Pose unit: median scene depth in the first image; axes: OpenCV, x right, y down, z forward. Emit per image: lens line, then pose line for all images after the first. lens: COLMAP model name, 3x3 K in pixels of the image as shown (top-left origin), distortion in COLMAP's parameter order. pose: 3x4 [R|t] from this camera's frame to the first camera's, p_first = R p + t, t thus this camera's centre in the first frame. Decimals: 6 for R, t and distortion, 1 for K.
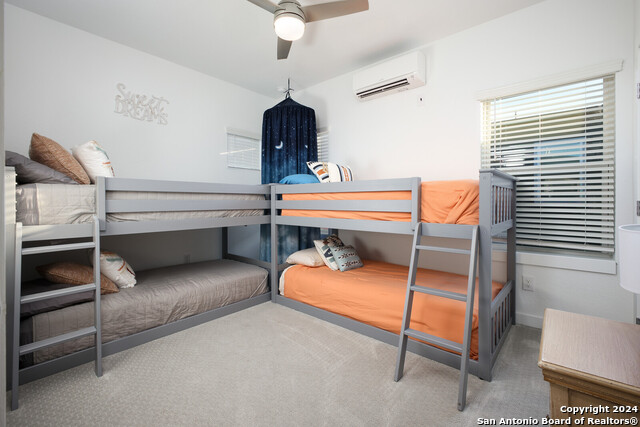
lens RADIAL K [[283.2, 0, 318.6], [0, 283.2, 211.3], [0, 0, 1]] dist [0.003636, 0.000800]
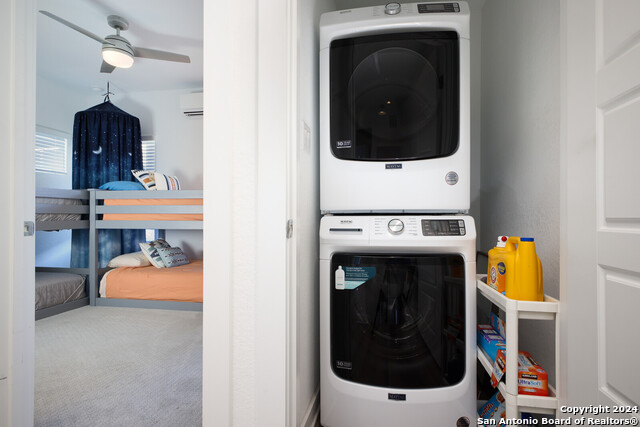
lens RADIAL K [[295.5, 0, 322.7], [0, 295.5, 211.5], [0, 0, 1]] dist [-0.000692, -0.000240]
pose [[0.849711, 0.004476, 0.527230, -0.015570], [0.015876, 0.999293, -0.034070, 0.028961], [-0.527010, 0.037320, 0.849039, -0.302733]]
